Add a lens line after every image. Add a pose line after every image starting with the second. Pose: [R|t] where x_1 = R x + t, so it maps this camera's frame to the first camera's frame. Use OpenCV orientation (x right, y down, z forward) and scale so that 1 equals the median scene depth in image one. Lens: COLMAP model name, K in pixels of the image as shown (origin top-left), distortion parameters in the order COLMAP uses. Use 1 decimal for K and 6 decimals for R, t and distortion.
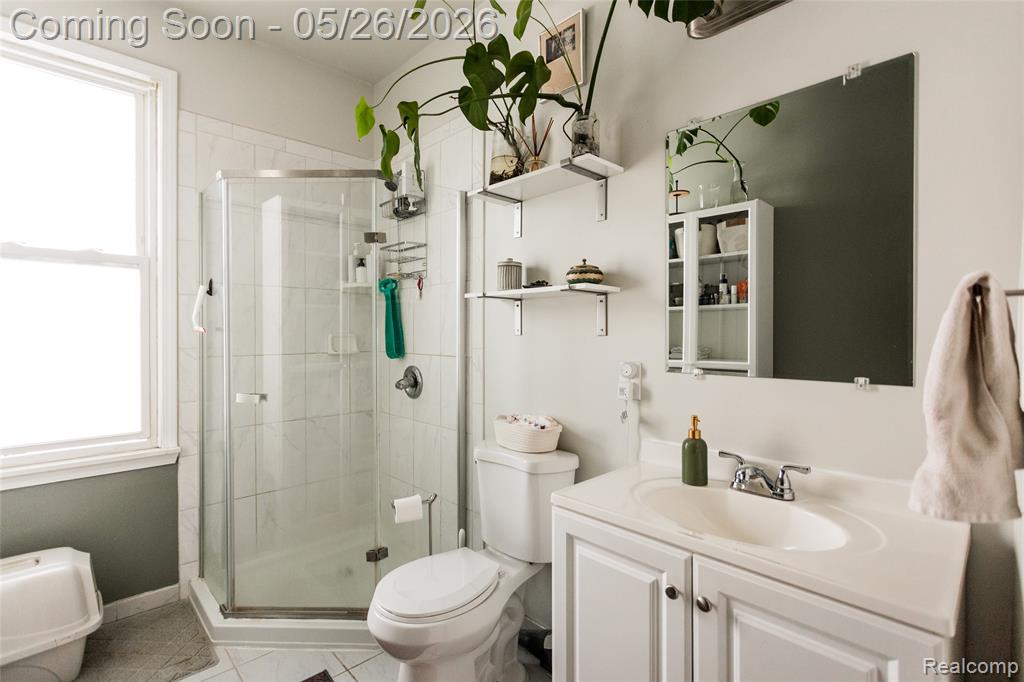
lens RADIAL K [[478.2, 0, 507.1], [0, 478.2, 342.1], [0, 0, 1]] dist [-0.002253, 0.003009]
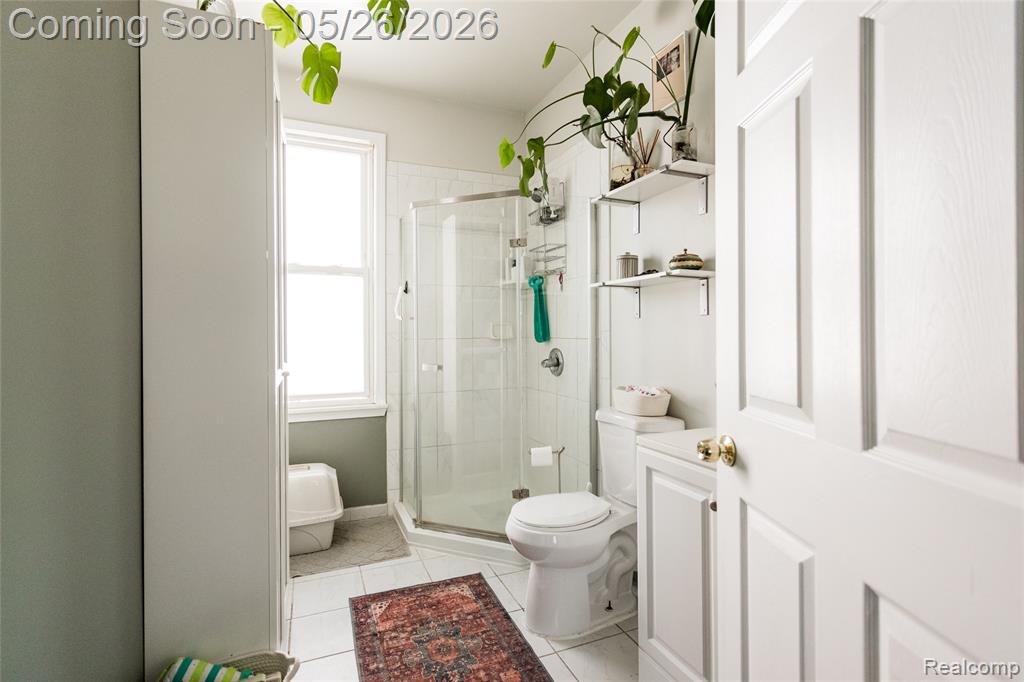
lens RADIAL K [[478.2, 0, 512.9], [0, 478.2, 336.1], [0, 0, 1]] dist [-0.002253, 0.003009]
pose [[0.940759, -0.006131, -0.339020, 0.137013], [0.003299, 0.999955, -0.008930, 0.039671], [0.339059, 0.007282, 0.940737, -0.193417]]
